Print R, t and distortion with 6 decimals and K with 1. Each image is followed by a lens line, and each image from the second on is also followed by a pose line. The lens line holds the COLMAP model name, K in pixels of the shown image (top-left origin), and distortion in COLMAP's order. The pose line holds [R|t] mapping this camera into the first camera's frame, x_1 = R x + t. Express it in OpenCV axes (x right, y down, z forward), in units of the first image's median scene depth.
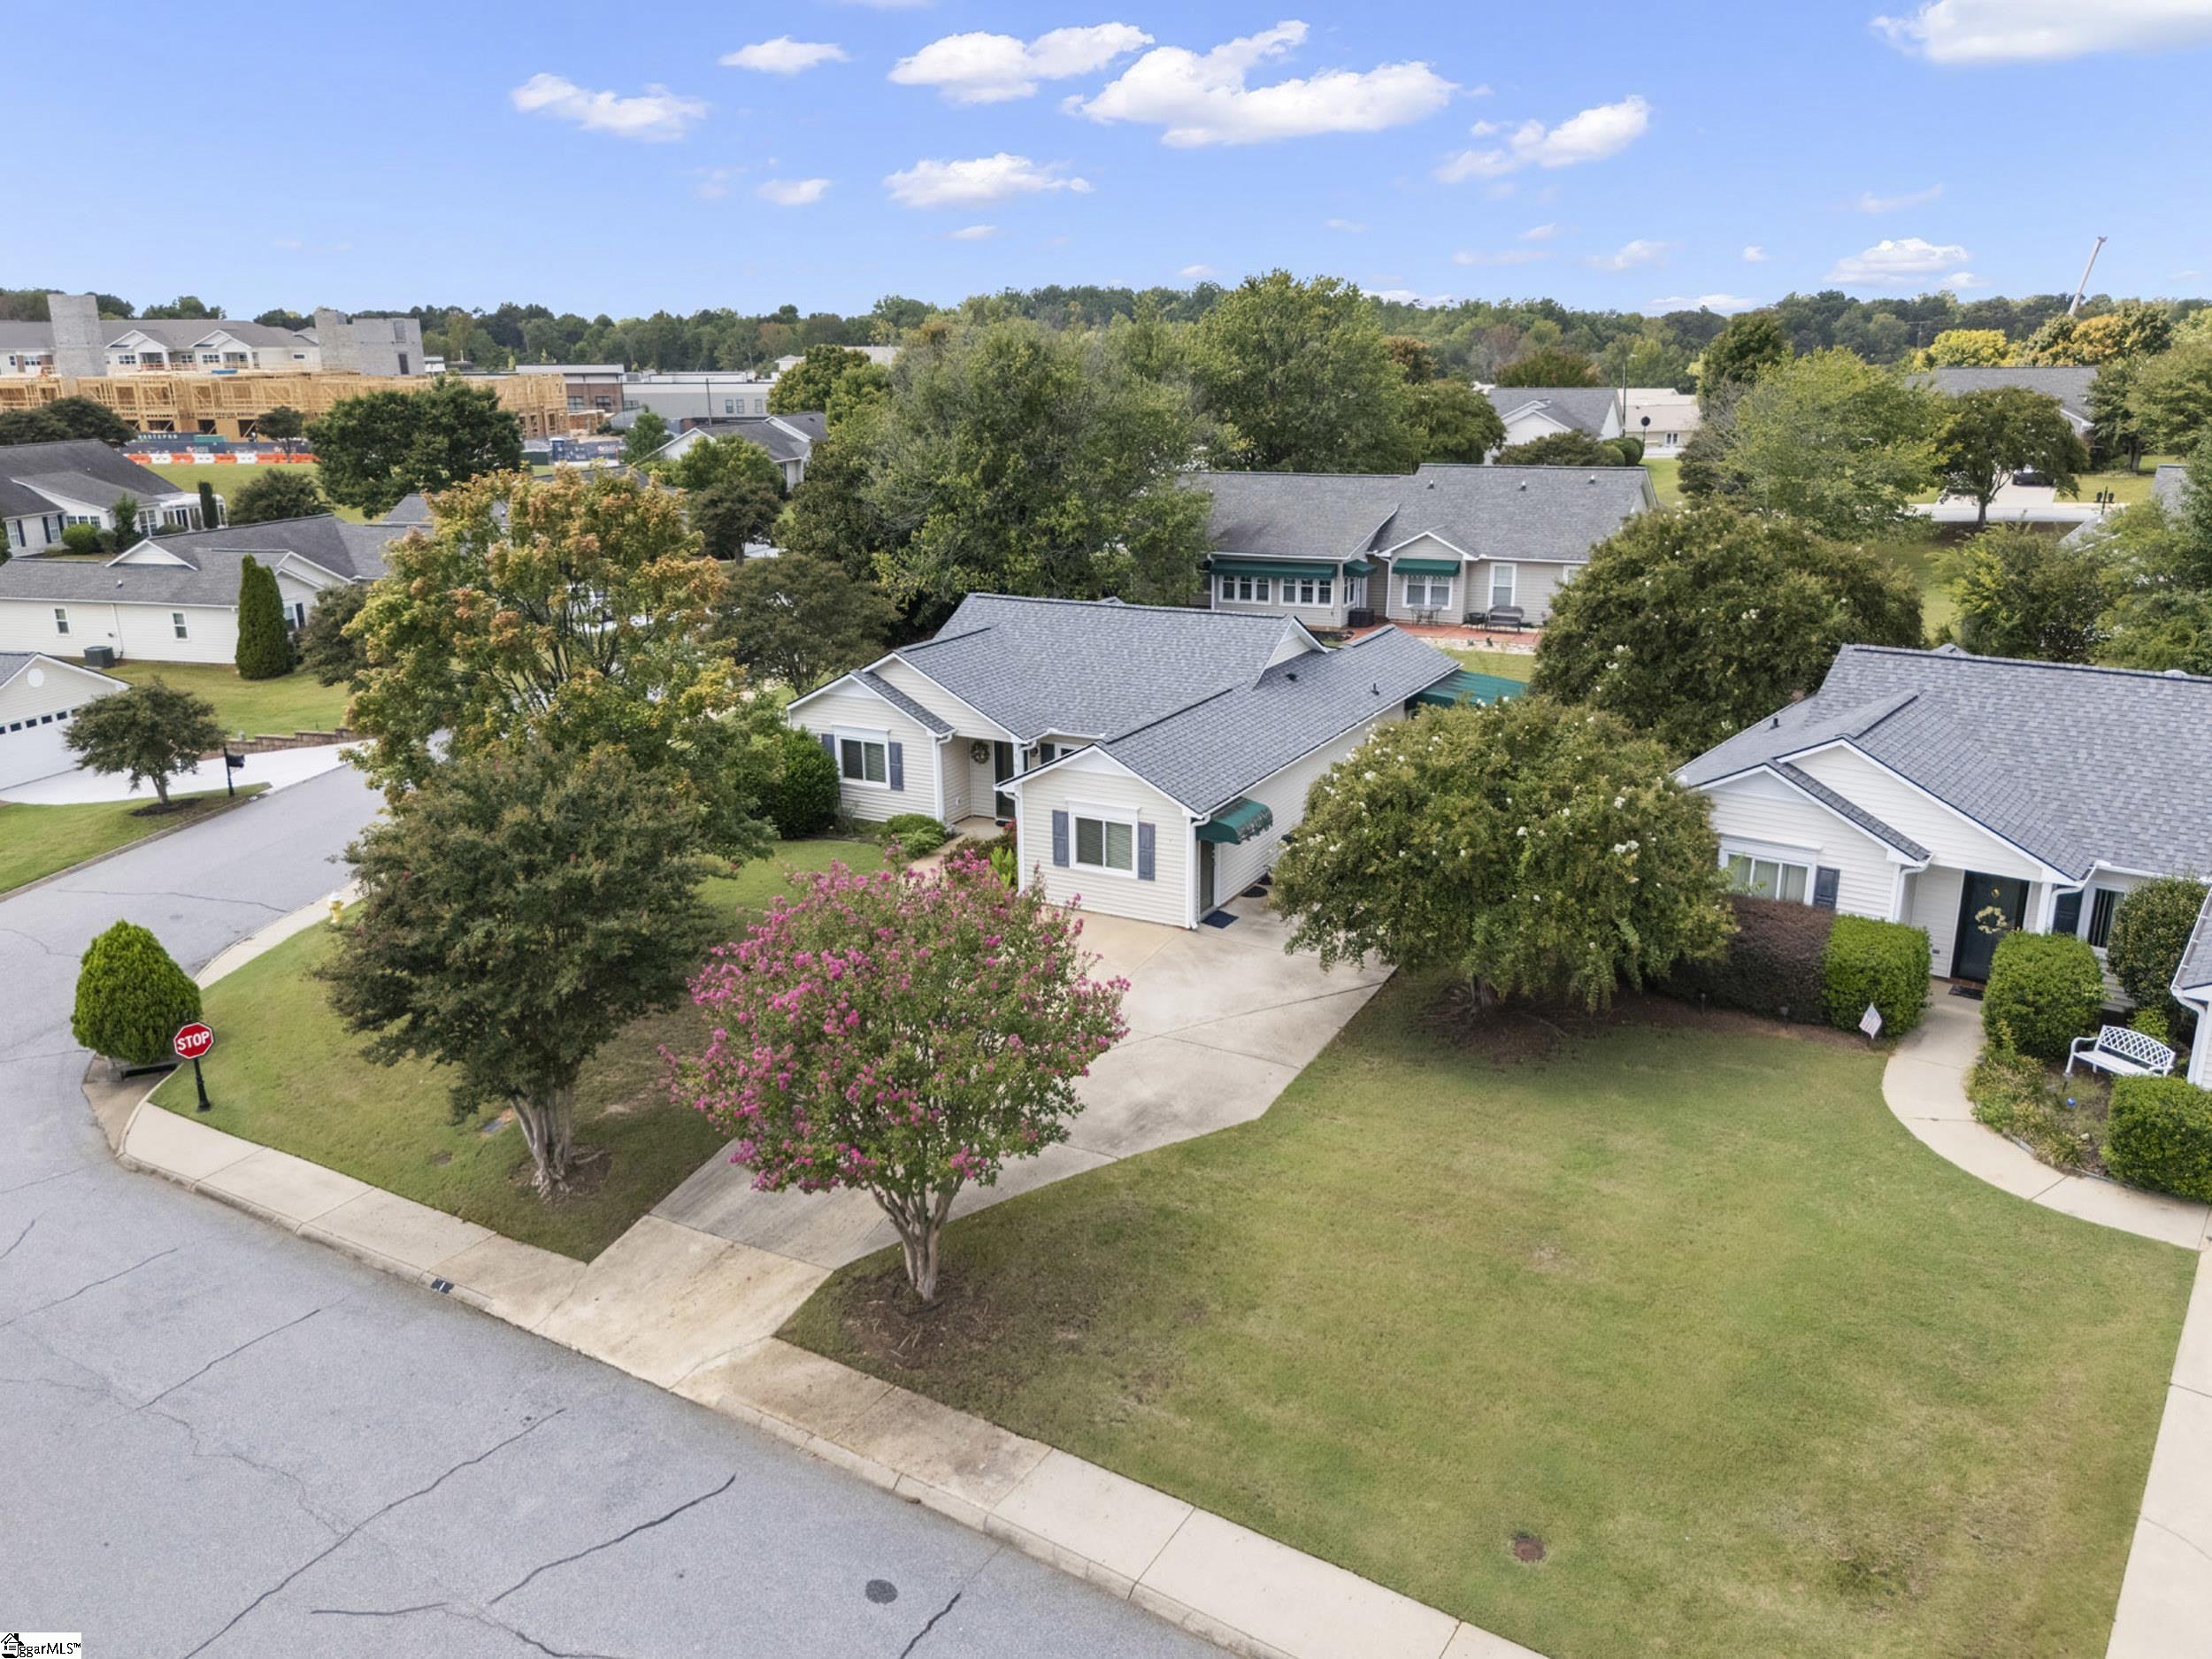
lens RADIAL K [[1652.1, 0, 1106.0], [0, 1652.1, 829.5], [0, 0, 1]] dist [0.086059, -0.098220]
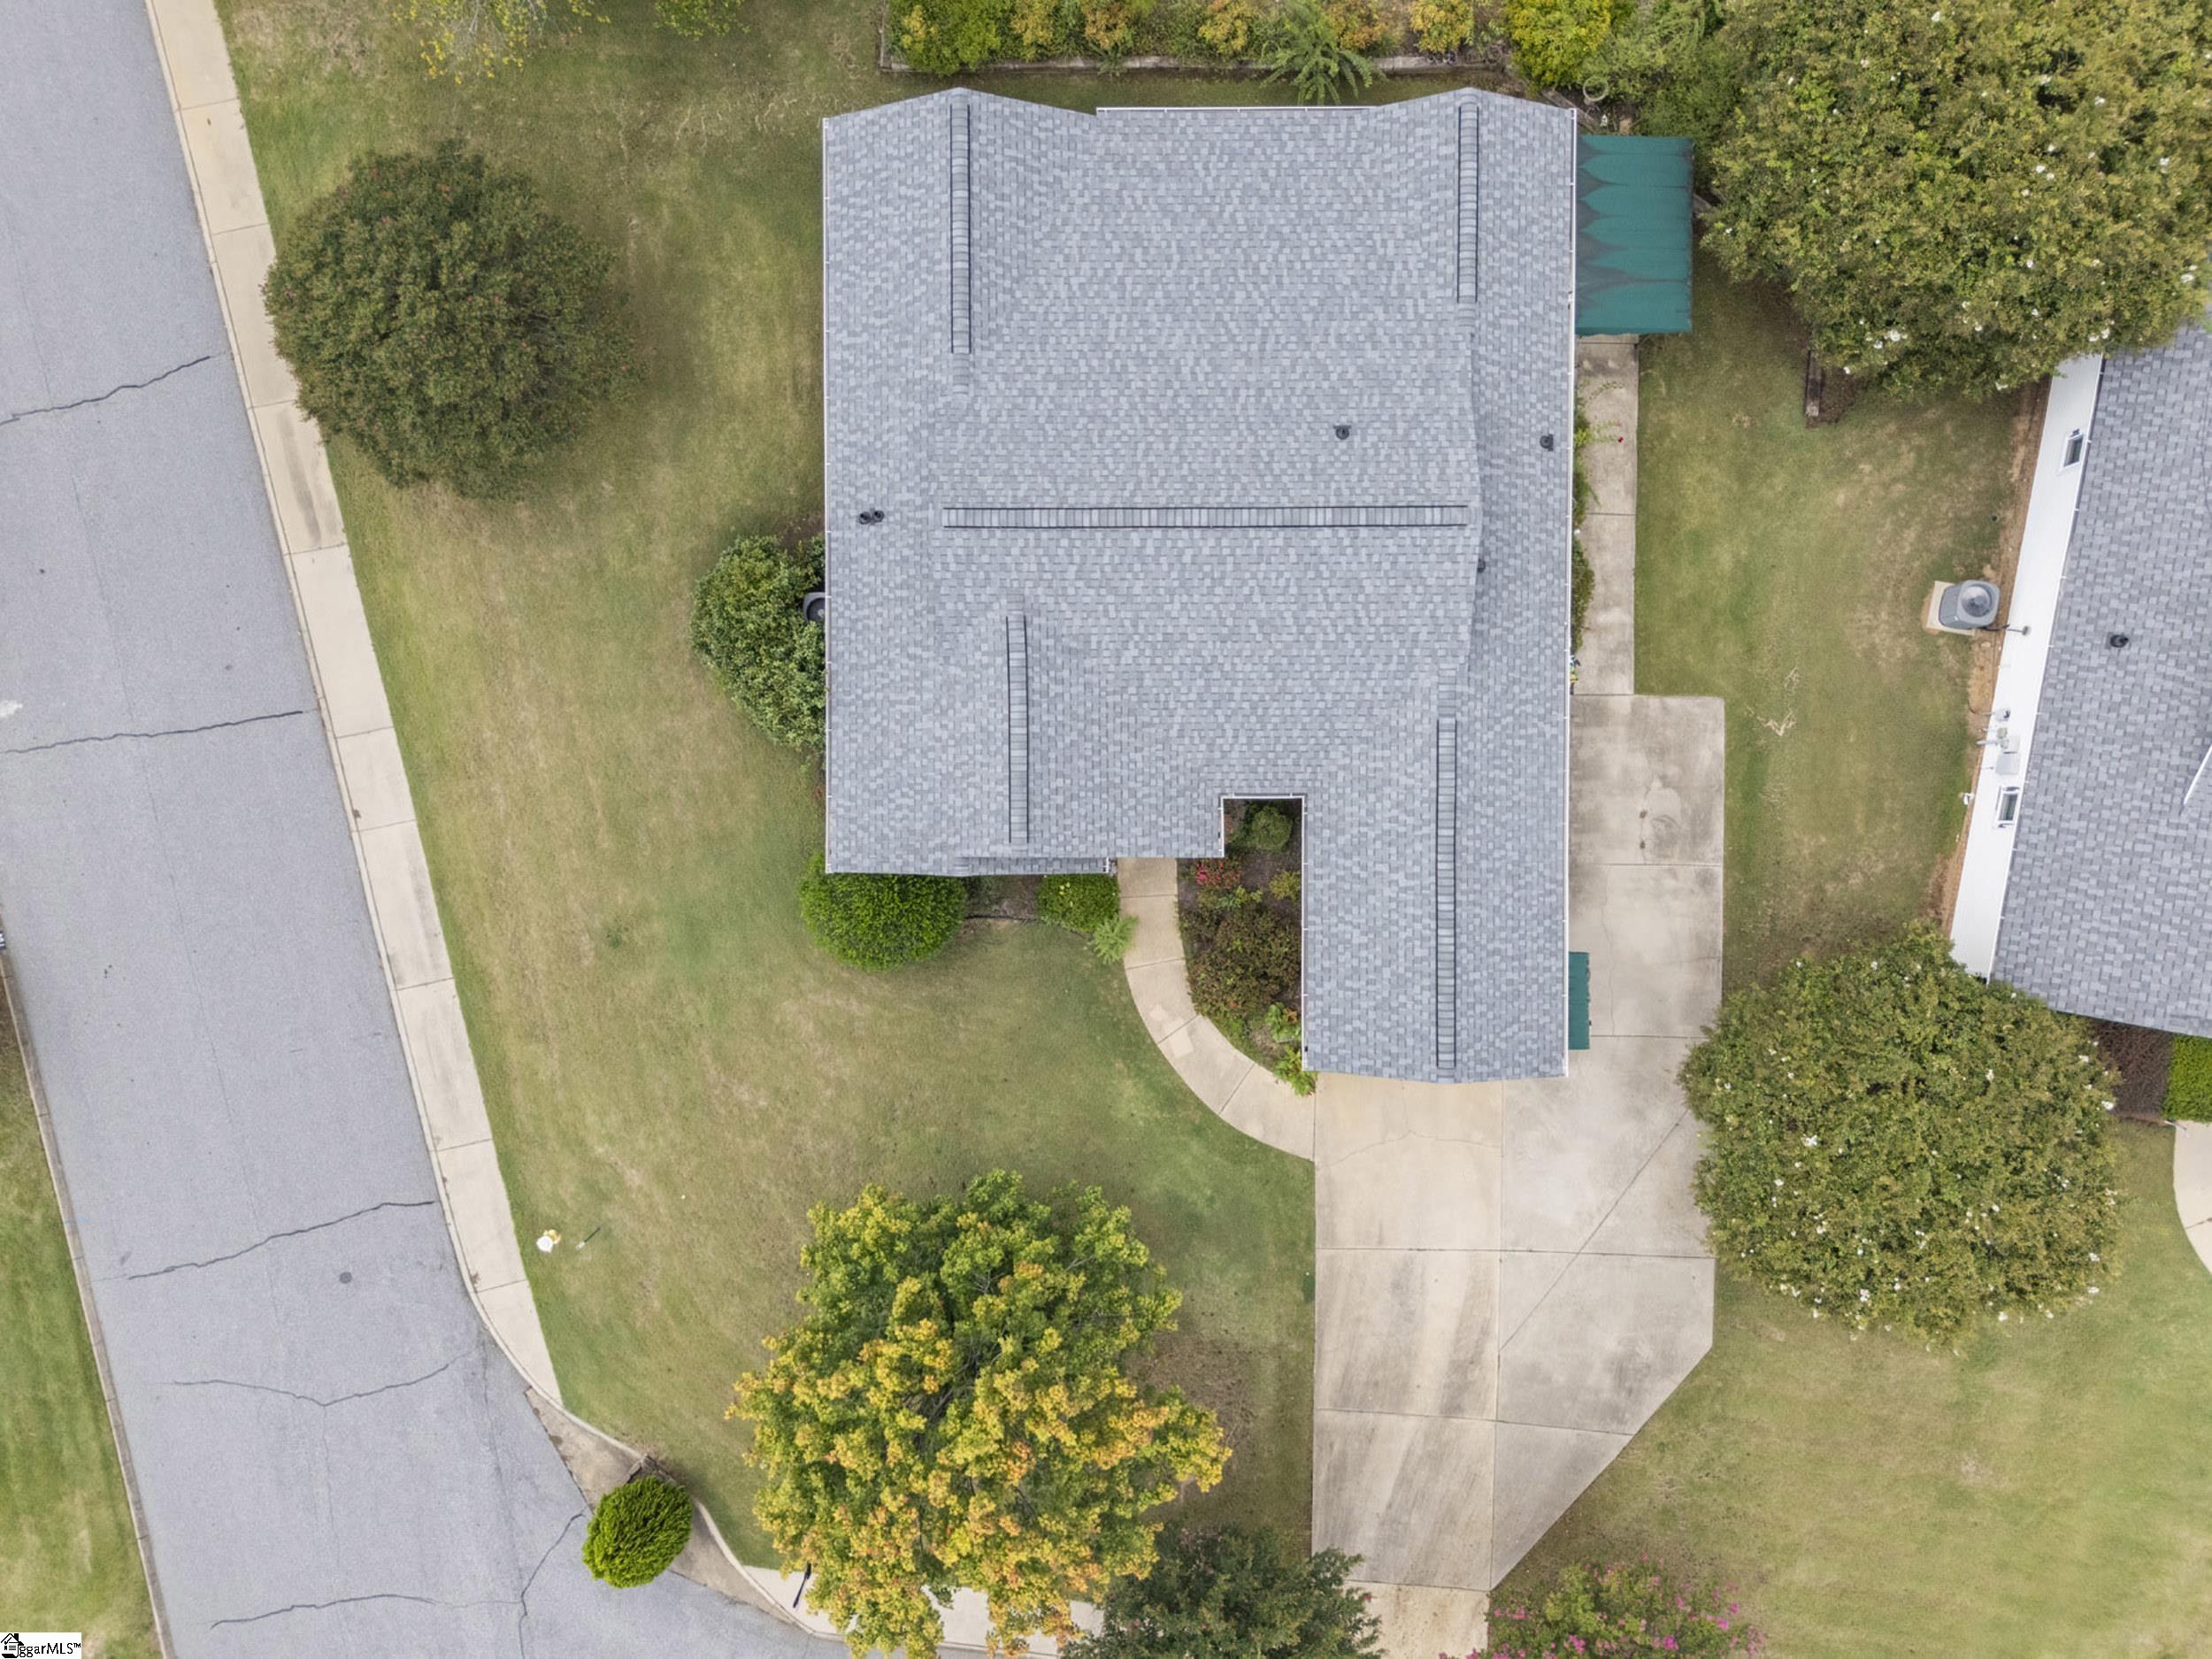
lens RADIAL K [[1666.5, 0, 1106.0], [0, 1666.5, 829.5], [0, 0, 1]] dist [0.116105, -0.165805]
pose [[0.883447, -0.468316, -0.014193, -0.052846], [0.130480, 0.216821, 0.967452, -0.569857], [-0.449996, -0.856545, 0.252656, 0.559825]]
